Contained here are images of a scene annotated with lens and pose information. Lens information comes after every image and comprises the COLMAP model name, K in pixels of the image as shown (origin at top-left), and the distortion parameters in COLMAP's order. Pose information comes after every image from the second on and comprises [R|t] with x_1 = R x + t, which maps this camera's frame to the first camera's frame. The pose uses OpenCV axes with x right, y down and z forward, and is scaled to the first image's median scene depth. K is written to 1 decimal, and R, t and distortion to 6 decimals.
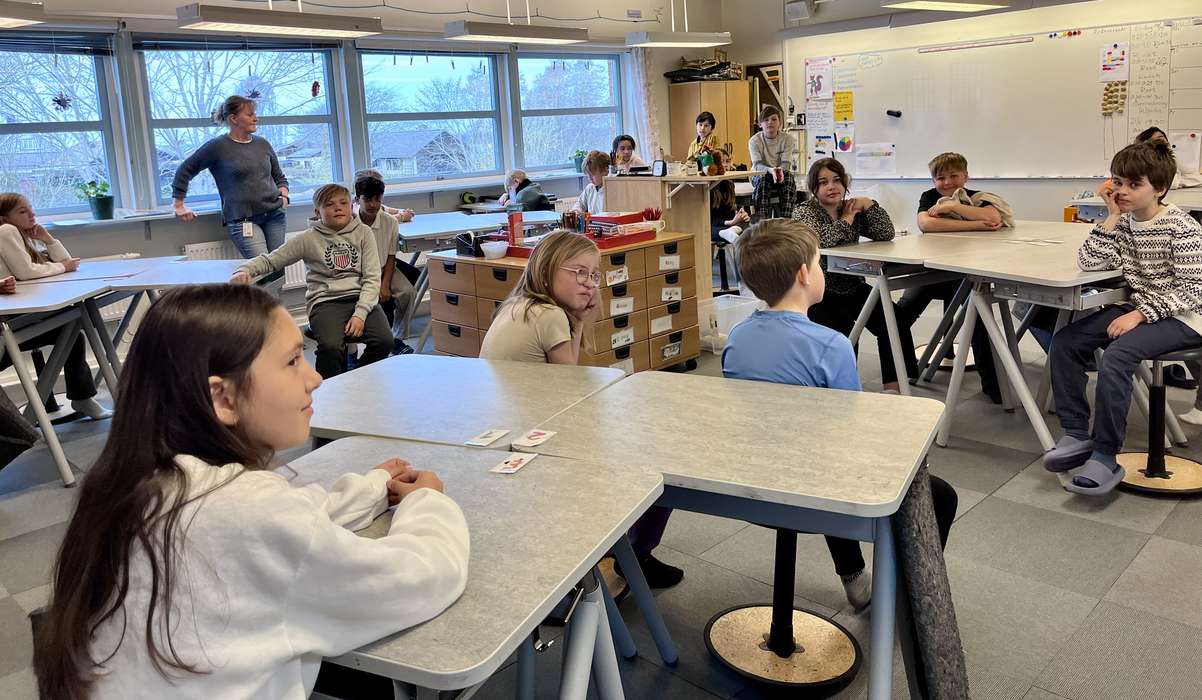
lens RADIAL K [[881.7, 0, 600.5], [0, 881.7, 248.7], [0, 0, 1]] dist [-0.004231, -0.006127]
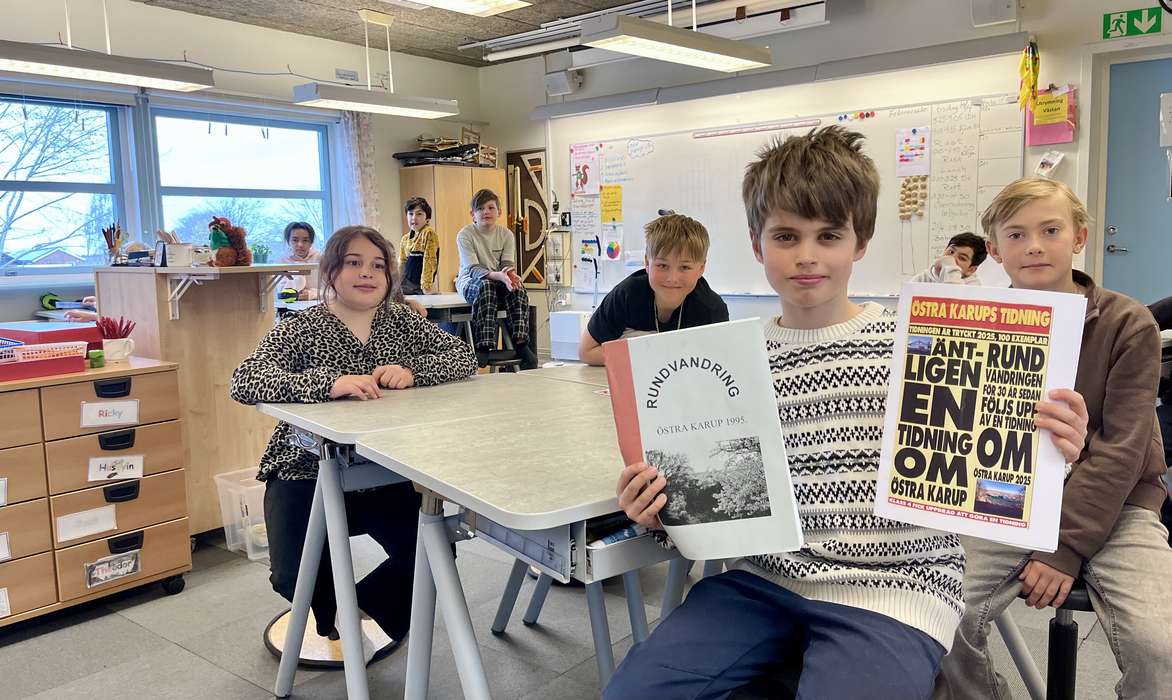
lens RADIAL K [[902.3, 0, 589.7], [0, 902.3, 321.1], [0, 0, 1]] dist [0.038031, 0.000568]
pose [[0.991917, 0.026430, 0.124105, 0.157976], [-0.019901, 0.998366, -0.053561, -0.009167], [-0.125317, 0.050659, 0.990822, 0.188506]]
